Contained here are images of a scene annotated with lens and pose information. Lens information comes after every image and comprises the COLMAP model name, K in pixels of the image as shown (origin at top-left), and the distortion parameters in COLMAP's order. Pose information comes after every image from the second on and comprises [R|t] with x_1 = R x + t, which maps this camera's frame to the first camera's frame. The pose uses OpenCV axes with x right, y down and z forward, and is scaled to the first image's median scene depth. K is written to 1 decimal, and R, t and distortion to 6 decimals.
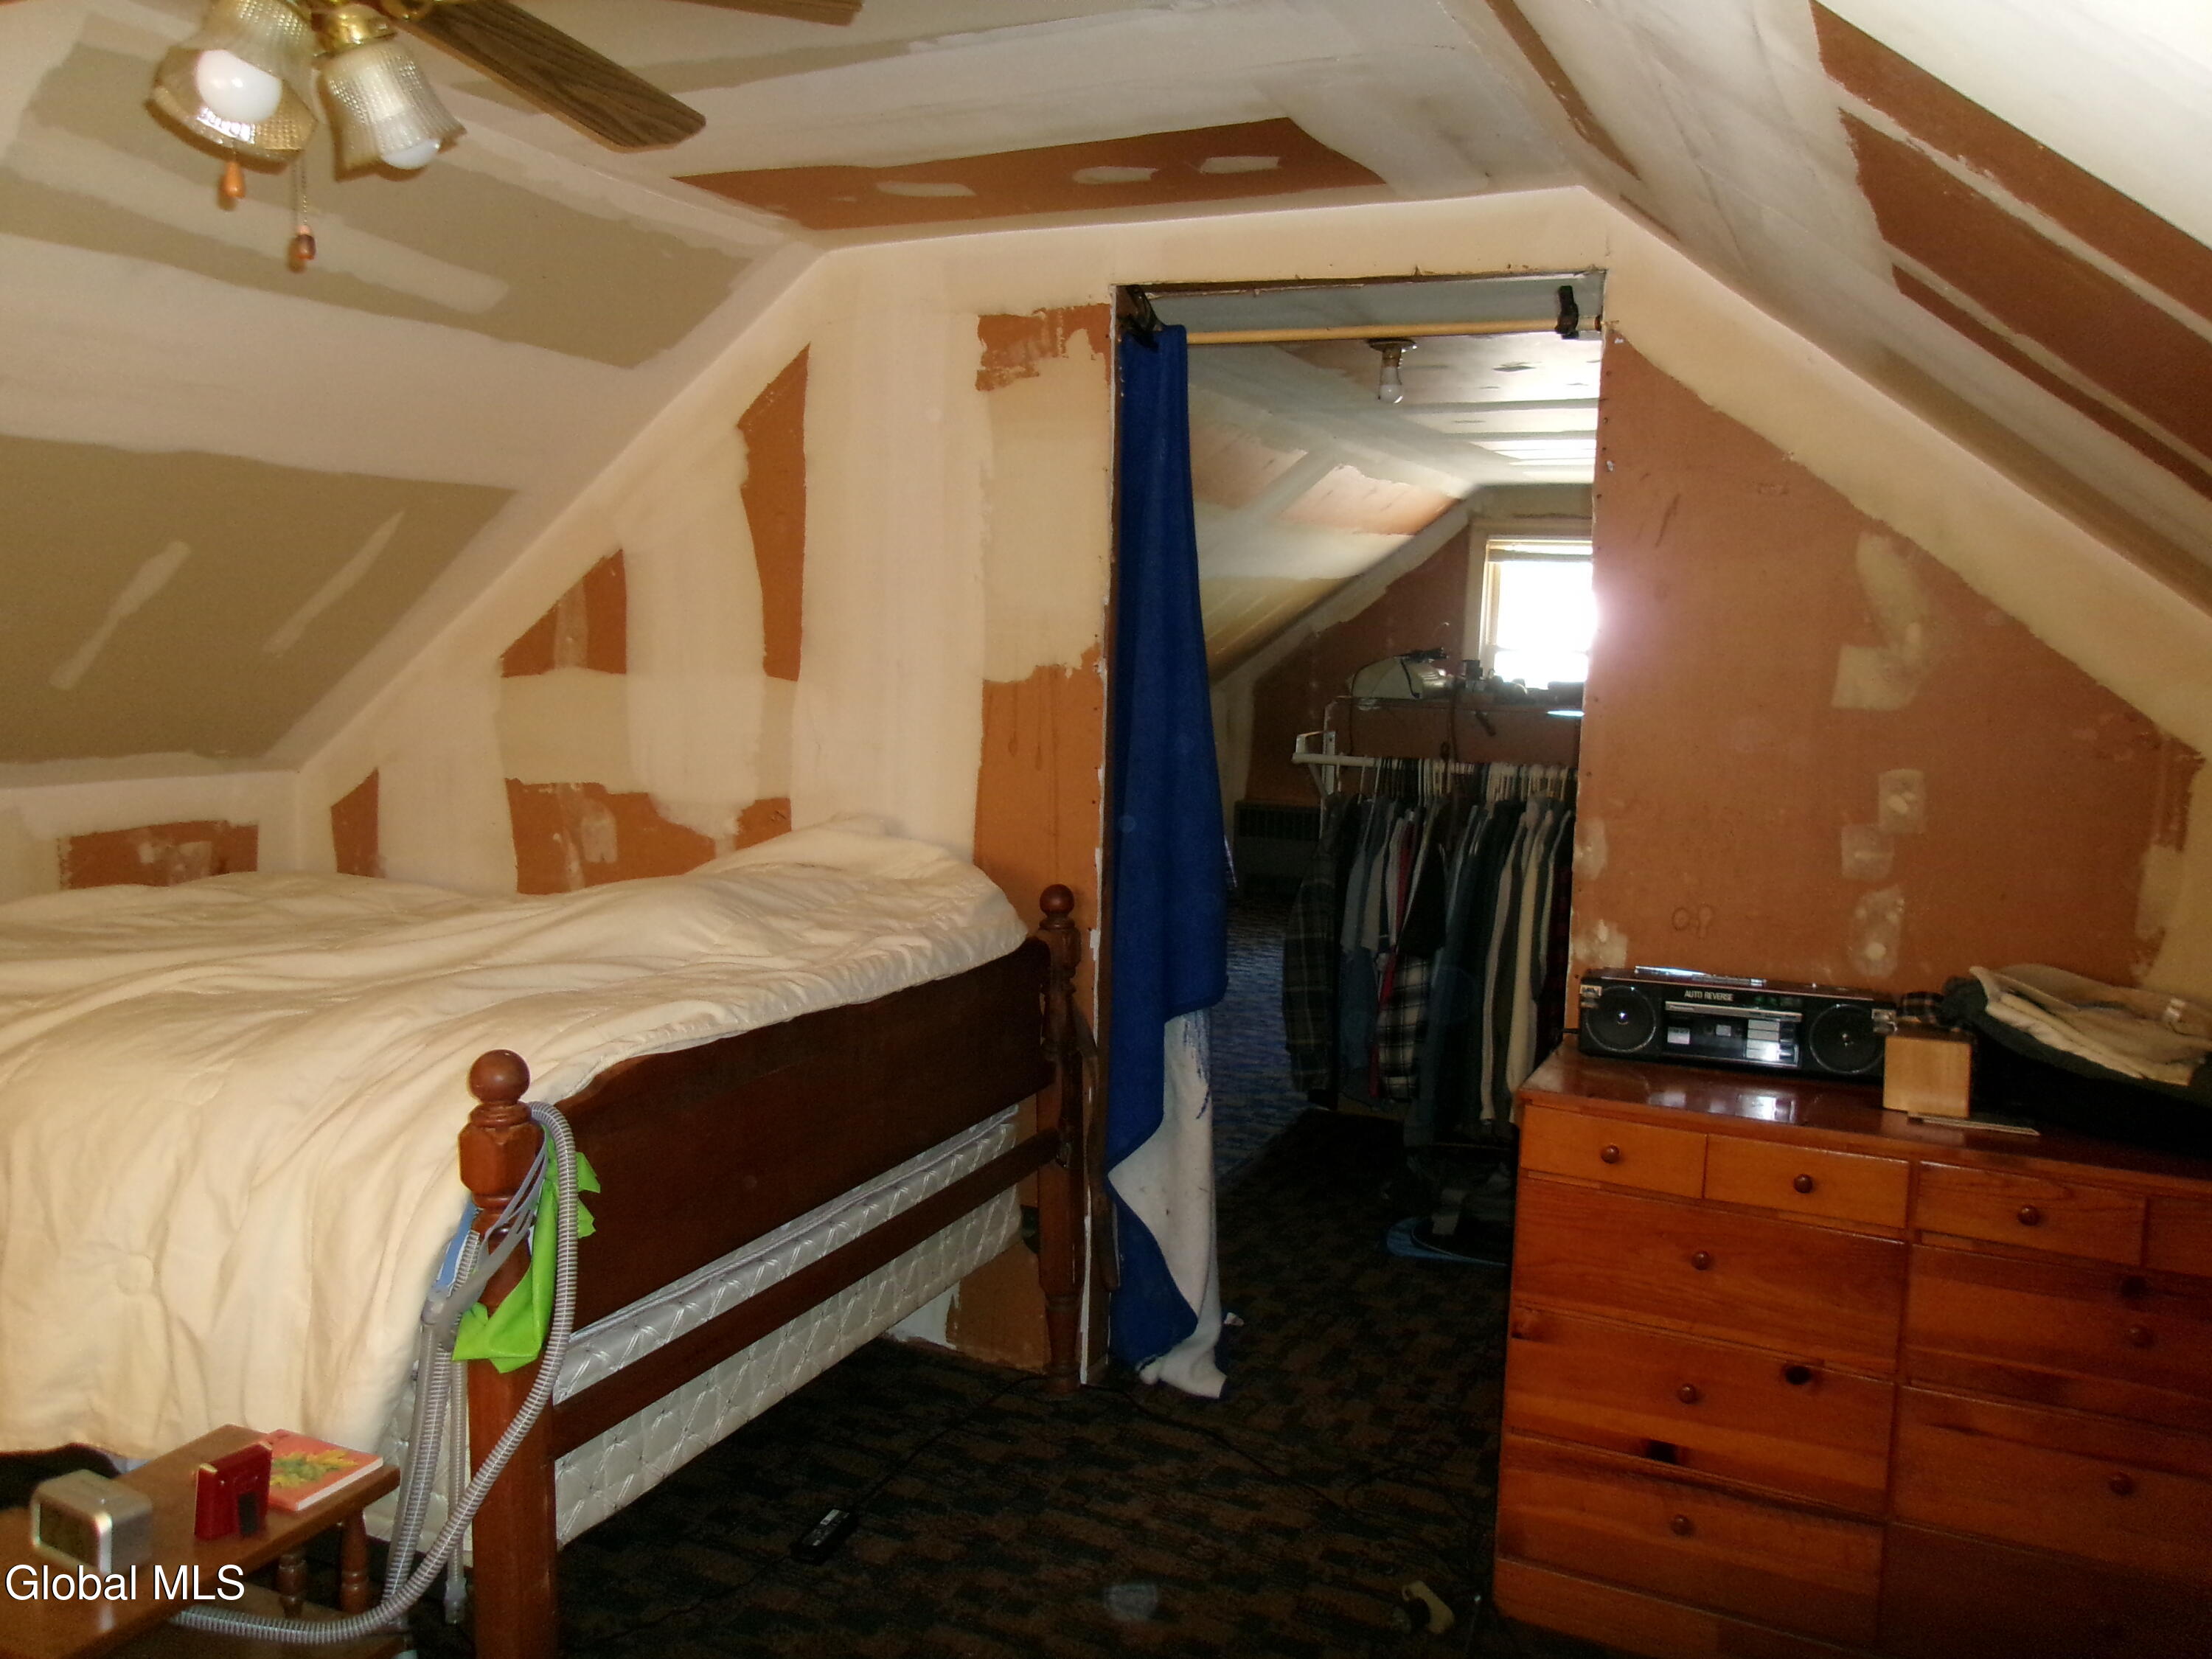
lens RADIAL K [[1724.7, 0, 1111.6], [0, 1724.7, 829.9], [0, 0, 1]] dist [-0.027992, 0.046760]
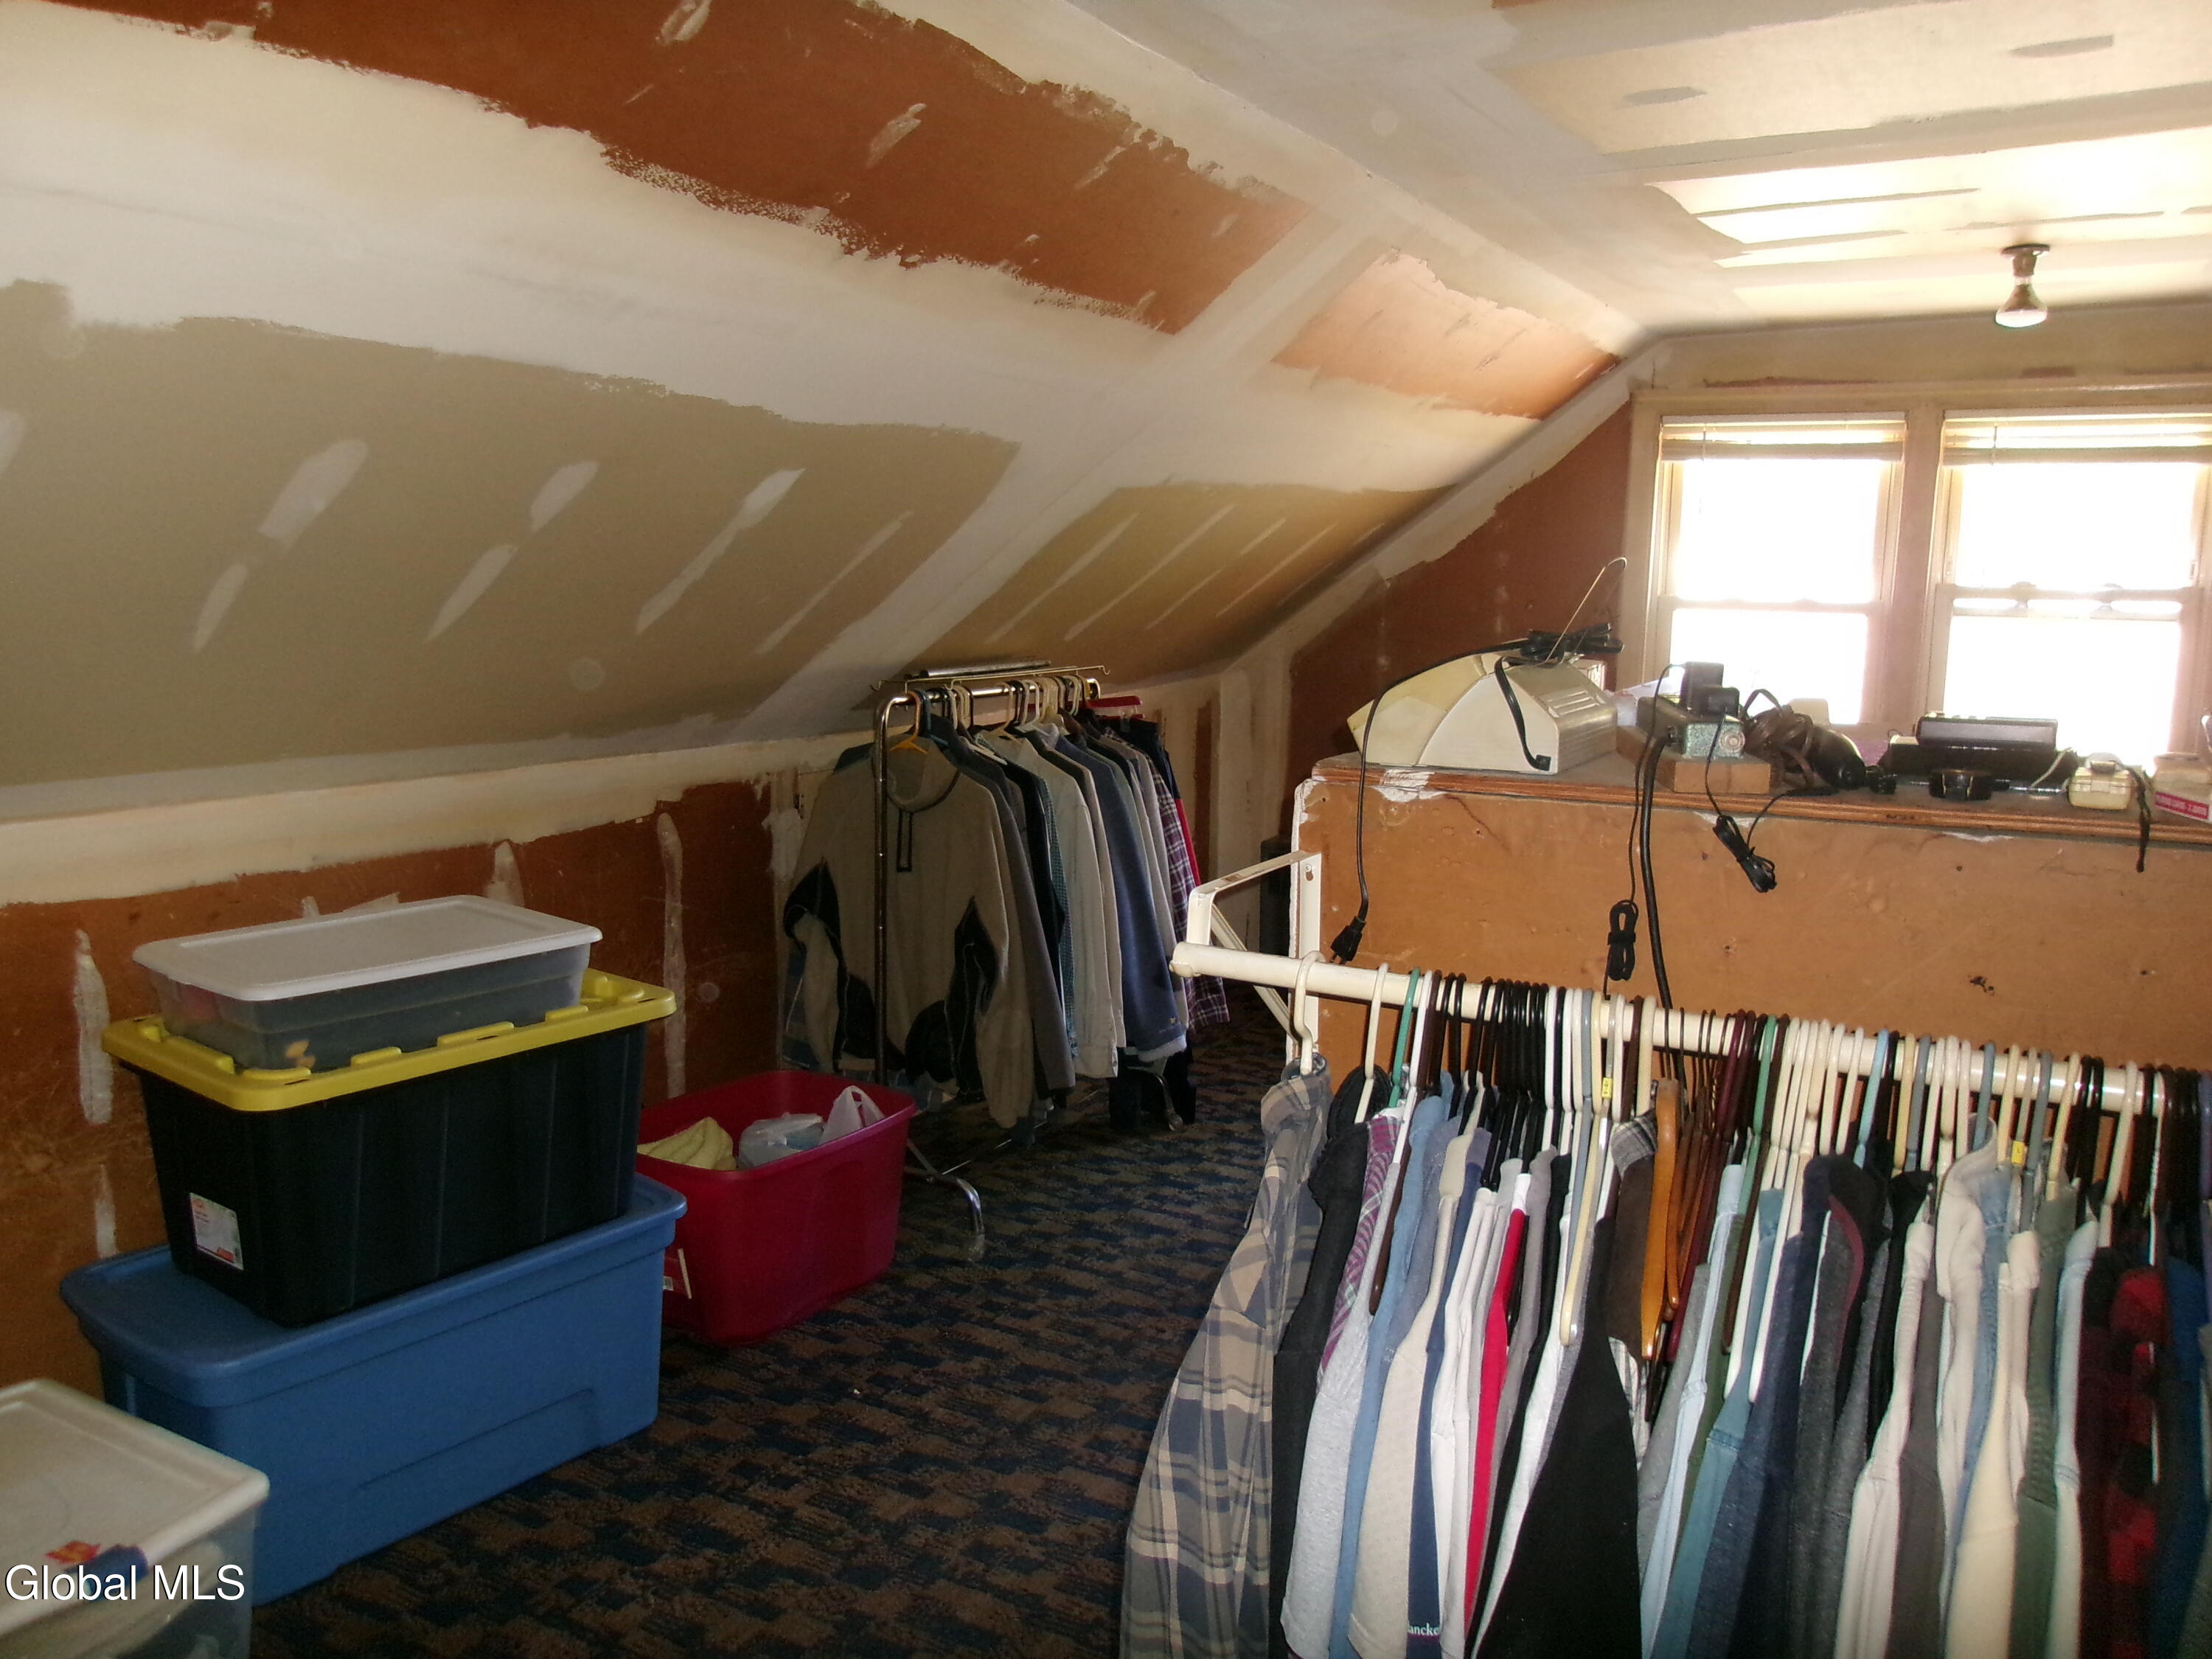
lens RADIAL K [[1724.7, 0, 1098.8], [0, 1724.7, 832.8], [0, 0, 1]] dist [-0.027992, 0.046760]
pose [[0.996968, -0.004169, -0.077701, 0.121824], [0.006666, 0.999469, 0.031905, -0.081593], [0.077527, -0.032326, 0.996466, 0.684281]]
